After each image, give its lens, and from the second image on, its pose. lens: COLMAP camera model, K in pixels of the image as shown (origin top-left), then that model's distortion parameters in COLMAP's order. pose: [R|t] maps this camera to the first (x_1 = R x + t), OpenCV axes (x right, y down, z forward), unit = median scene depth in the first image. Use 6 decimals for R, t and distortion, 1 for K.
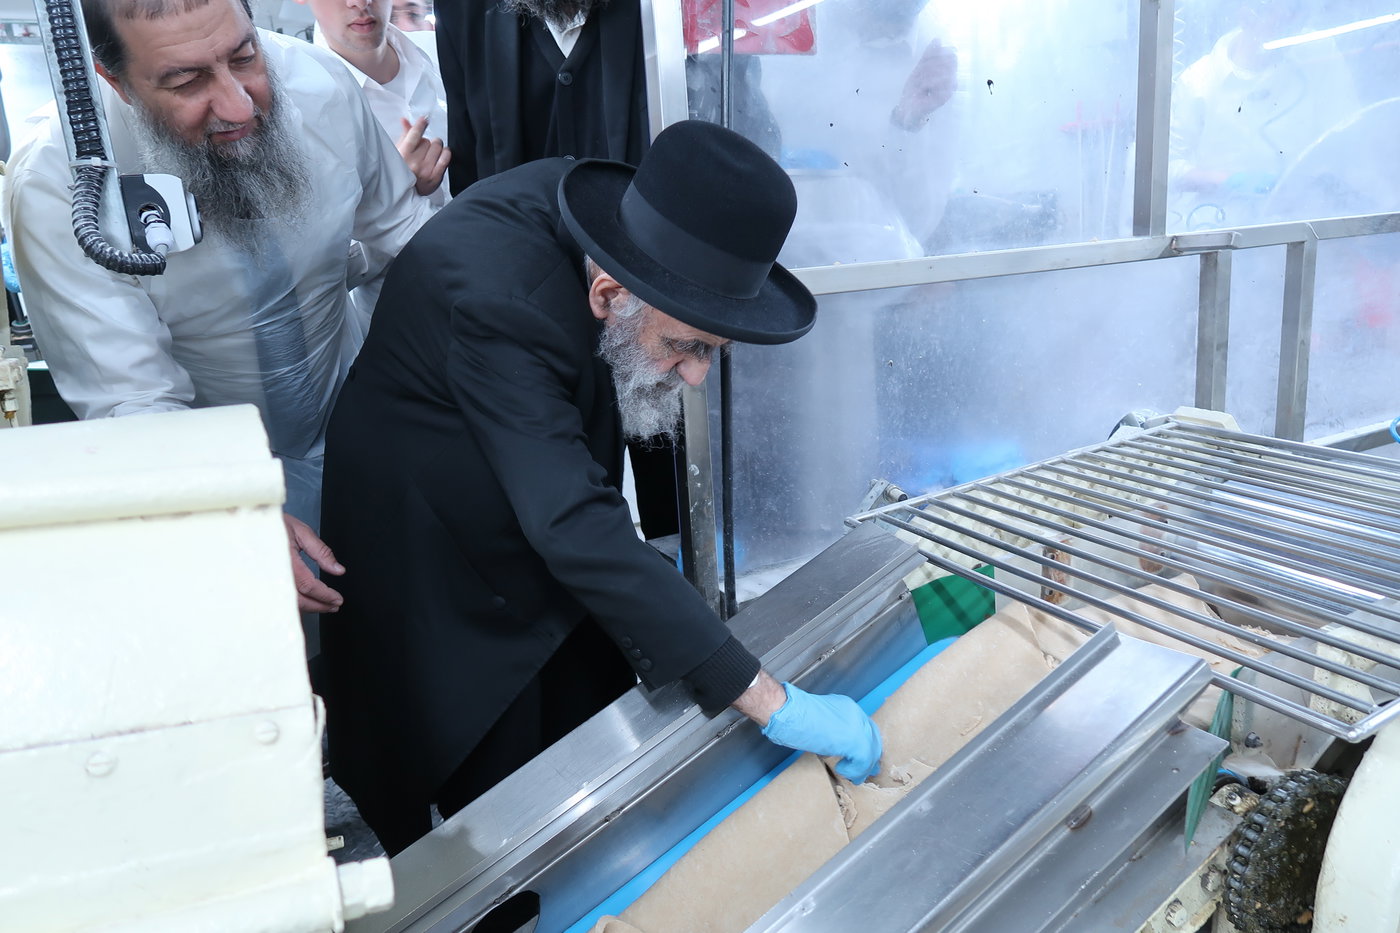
lens RADIAL K [[1006.0, 0, 728.3], [0, 1006.0, 475.2], [0, 0, 1]] dist [-0.006485, 0.001944]
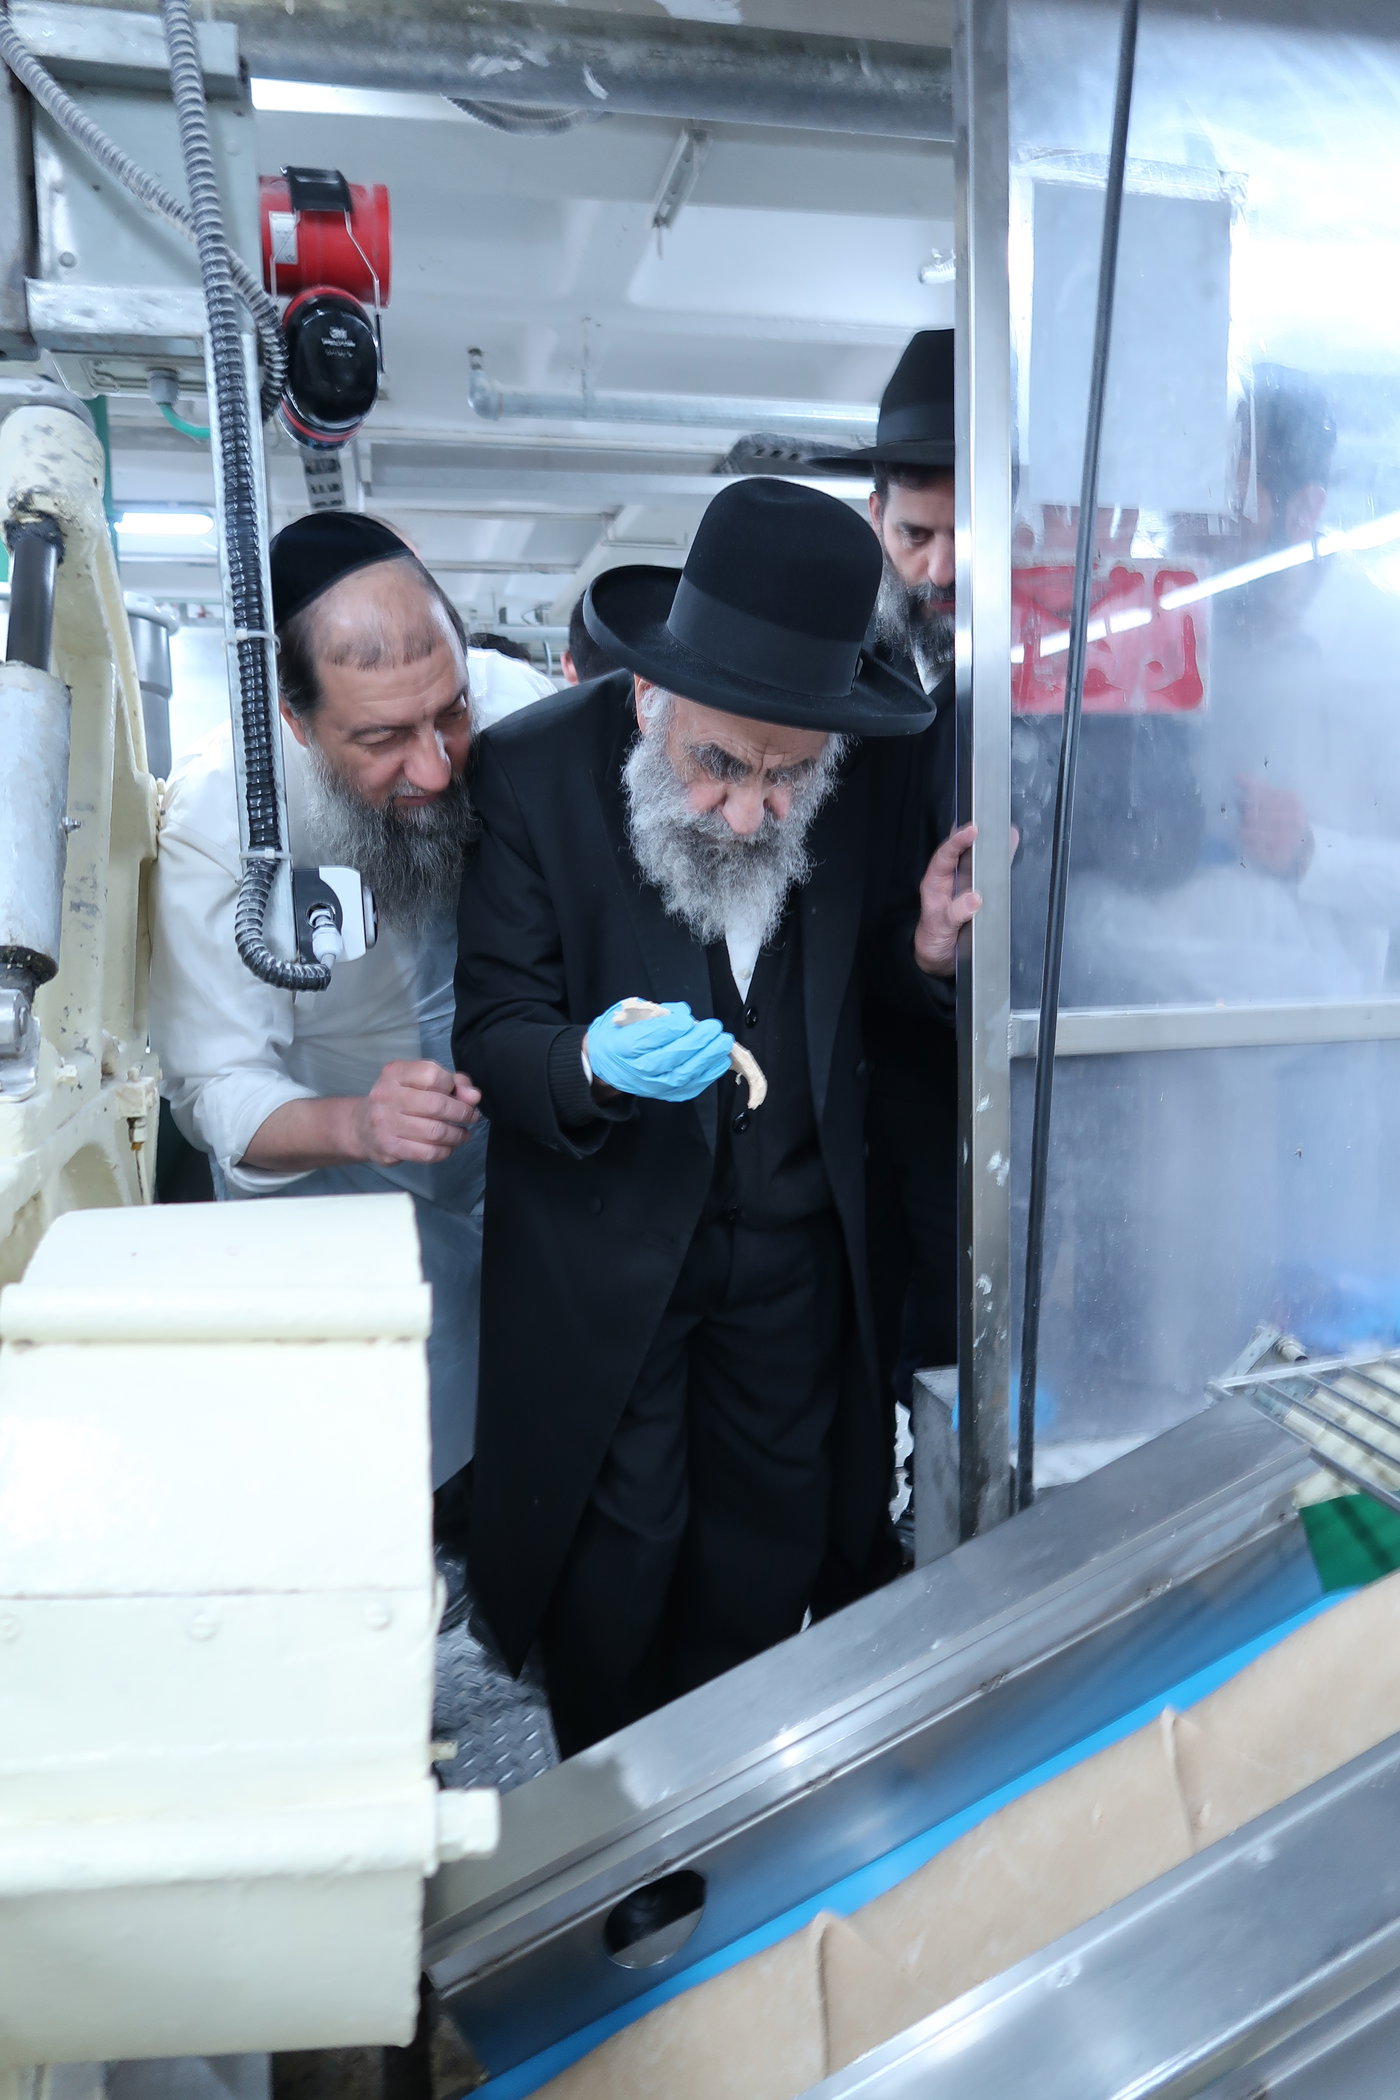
lens RADIAL K [[1512.4, 0, 707.5], [0, 1512.4, 1063.5], [0, 0, 1]] dist [-0.014794, -0.008414]
pose [[0.966716, 0.068467, -0.246522, 0.031564], [-0.096452, 0.989965, -0.103283, -0.034198], [0.236976, 0.123622, 0.963618, -0.074967]]
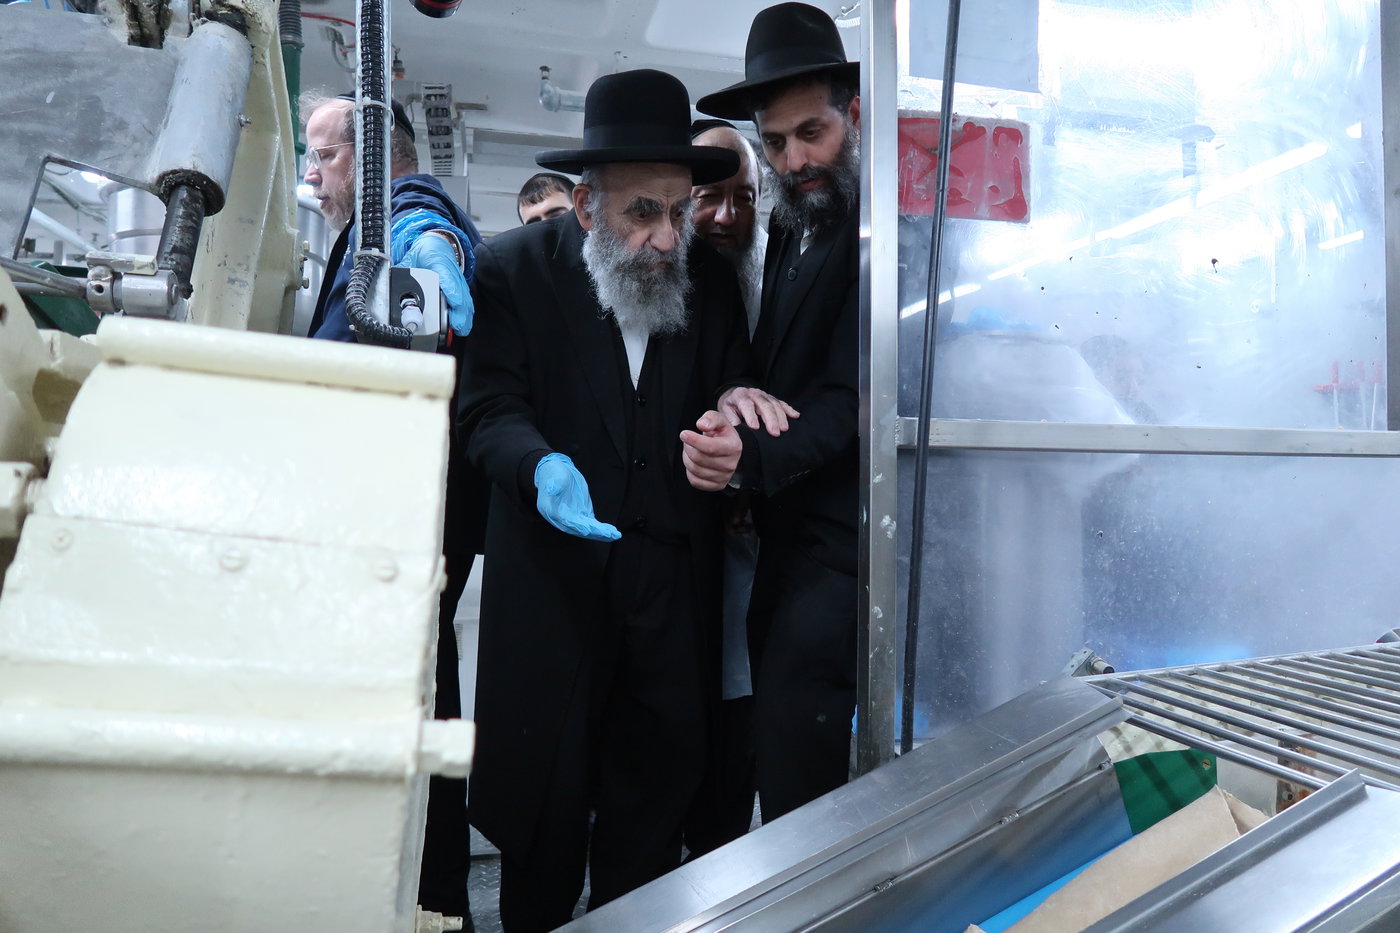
lens RADIAL K [[1008.3, 0, 703.8], [0, 1008.3, 457.5], [0, 0, 1]] dist [-0.014794, -0.008414]
pose [[0.969746, 0.063811, -0.235630, 0.024895], [-0.121793, 0.962988, -0.240459, 0.115163], [0.211565, 0.261883, 0.941625, 0.029794]]
